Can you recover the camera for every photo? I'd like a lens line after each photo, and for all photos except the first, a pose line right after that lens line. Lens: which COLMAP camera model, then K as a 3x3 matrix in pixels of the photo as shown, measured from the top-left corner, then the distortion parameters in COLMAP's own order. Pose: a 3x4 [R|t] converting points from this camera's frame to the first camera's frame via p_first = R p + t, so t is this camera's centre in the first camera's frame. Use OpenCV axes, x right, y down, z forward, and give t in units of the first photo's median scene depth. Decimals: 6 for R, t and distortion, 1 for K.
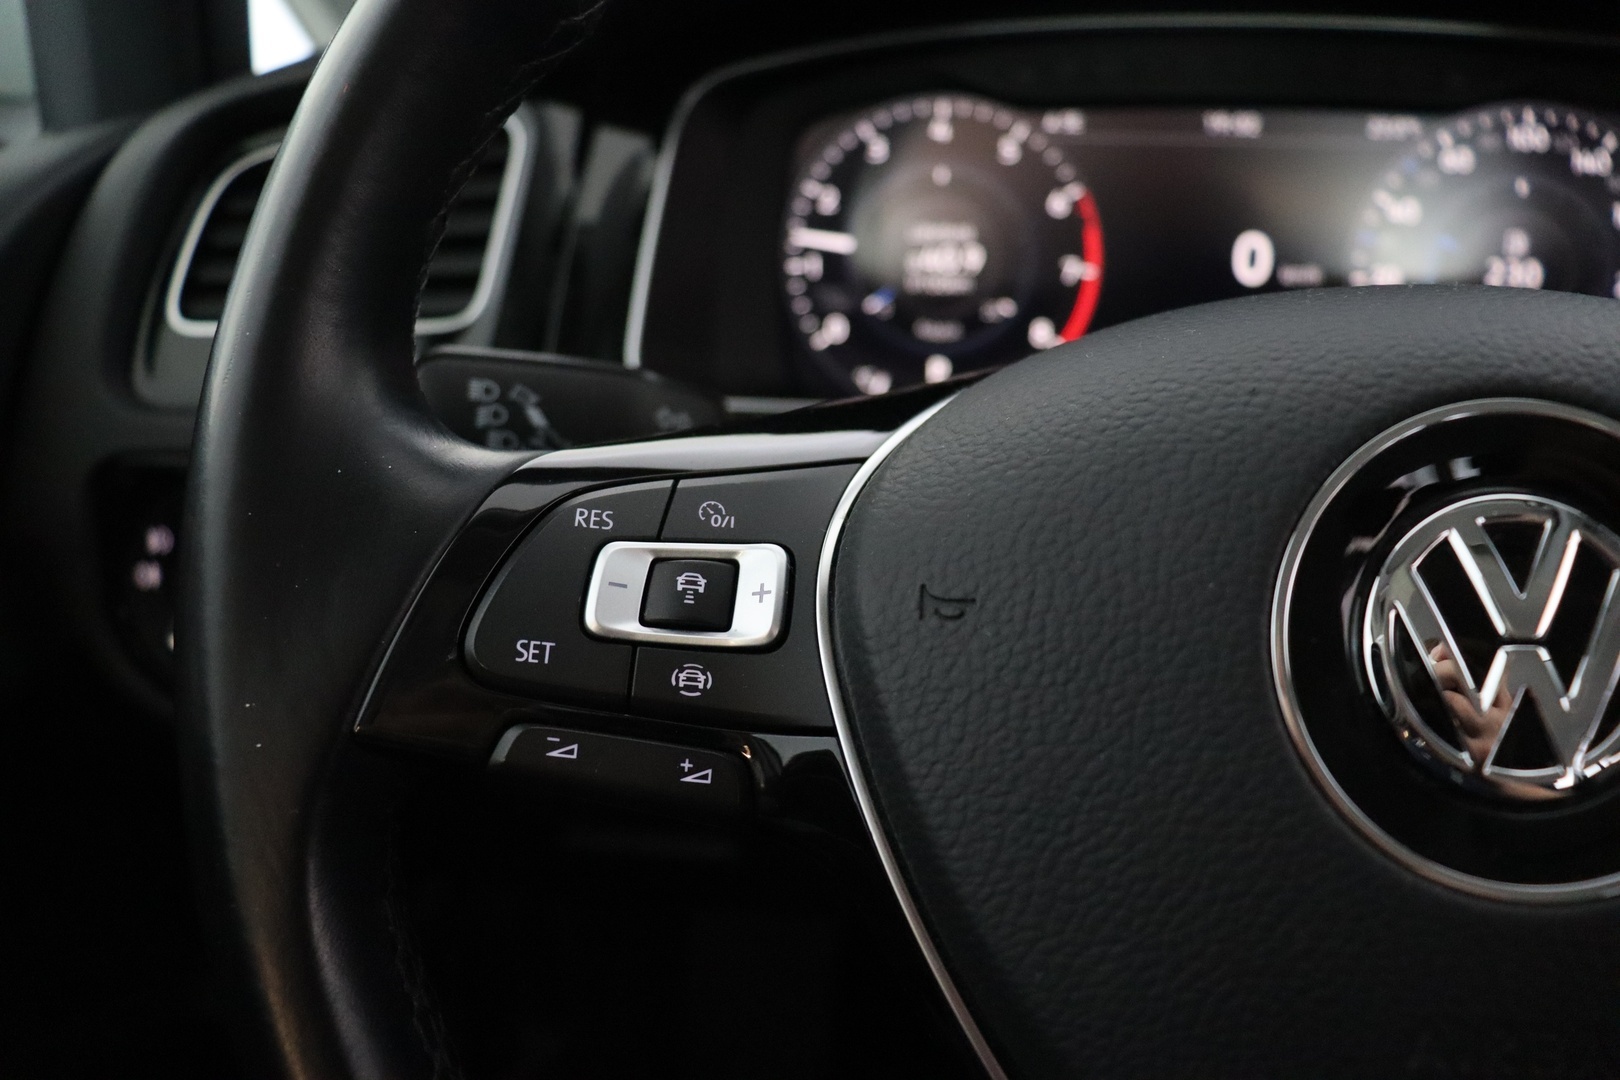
lens RADIAL K [[1334.7, 0, 810.0], [0, 1334.7, 540.0], [0, 0, 1]] dist [-0.186643, 0.164988]
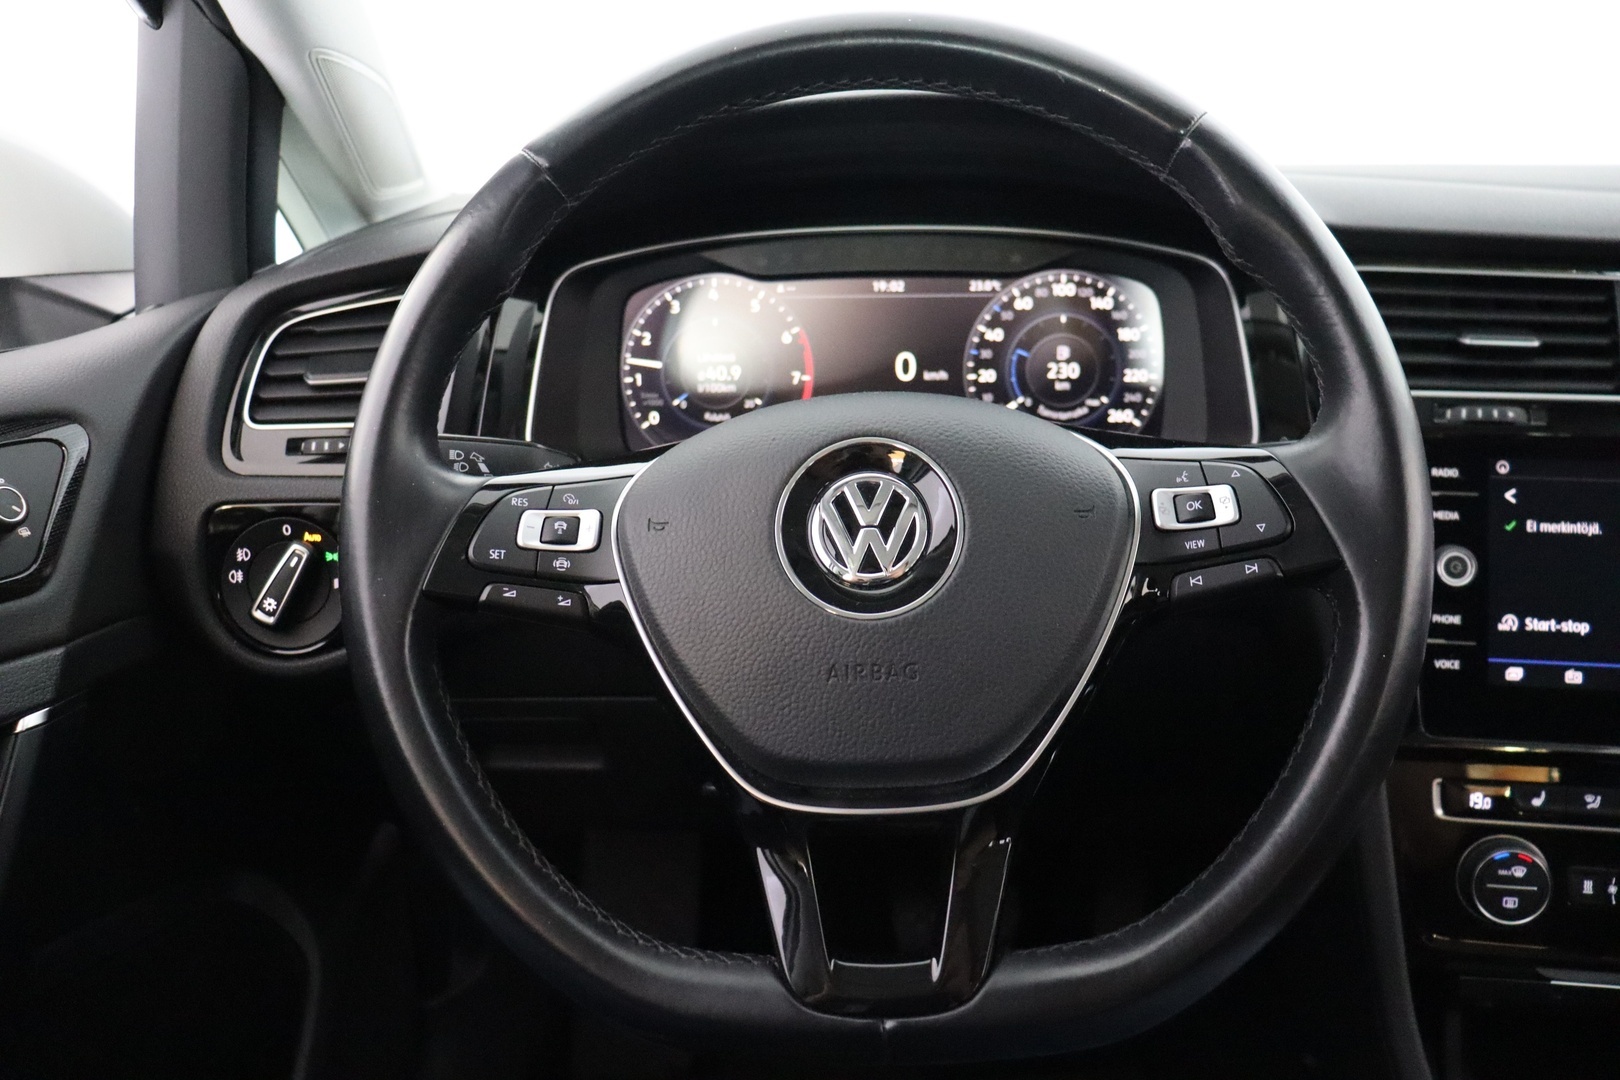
lens RADIAL K [[1334.7, 0, 810.0], [0, 1334.7, 540.0], [0, 0, 1]] dist [-0.186643, 0.164988]
pose [[0.995790, -0.033616, 0.085280, 0.141376], [0.038747, 0.997491, -0.059242, 0.196121], [-0.083075, 0.062297, 0.994594, -1.301315]]
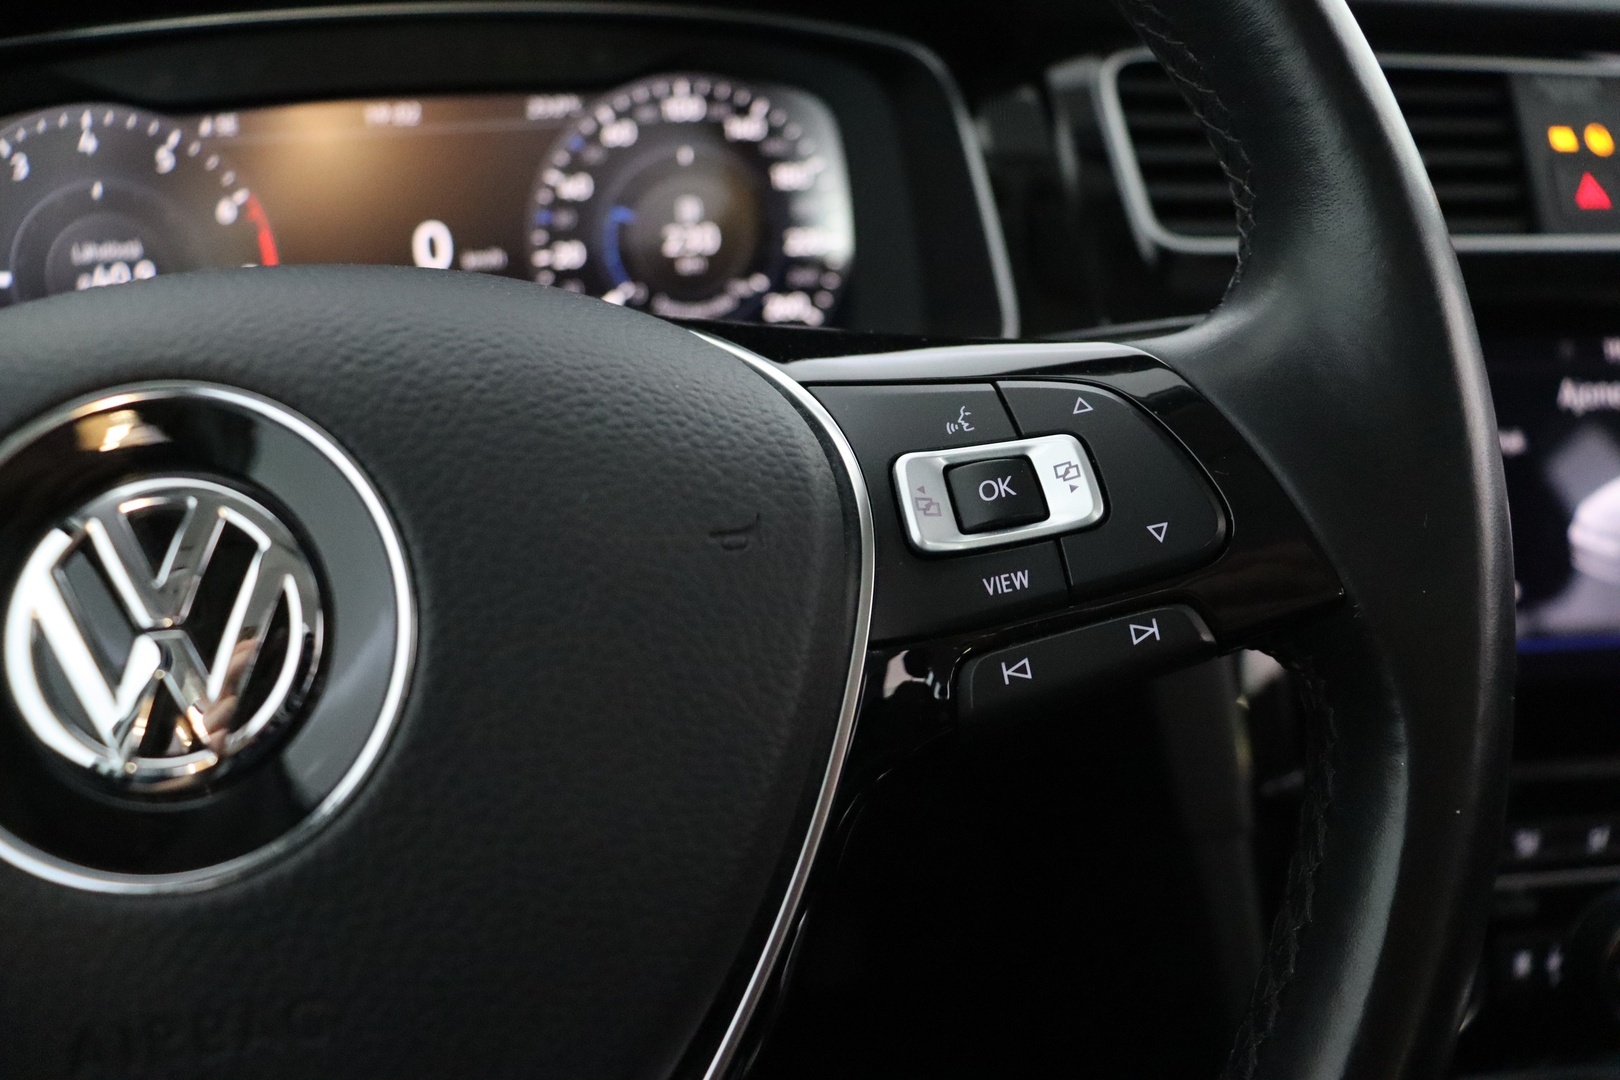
lens RADIAL K [[1334.7, 0, 810.0], [0, 1334.7, 540.0], [0, 0, 1]] dist [-0.186643, 0.164988]
pose [[0.937735, -0.129361, 0.322363, 0.523829], [0.128313, 0.991429, 0.024597, 0.036985], [-0.322782, 0.018298, 0.946296, -0.071679]]
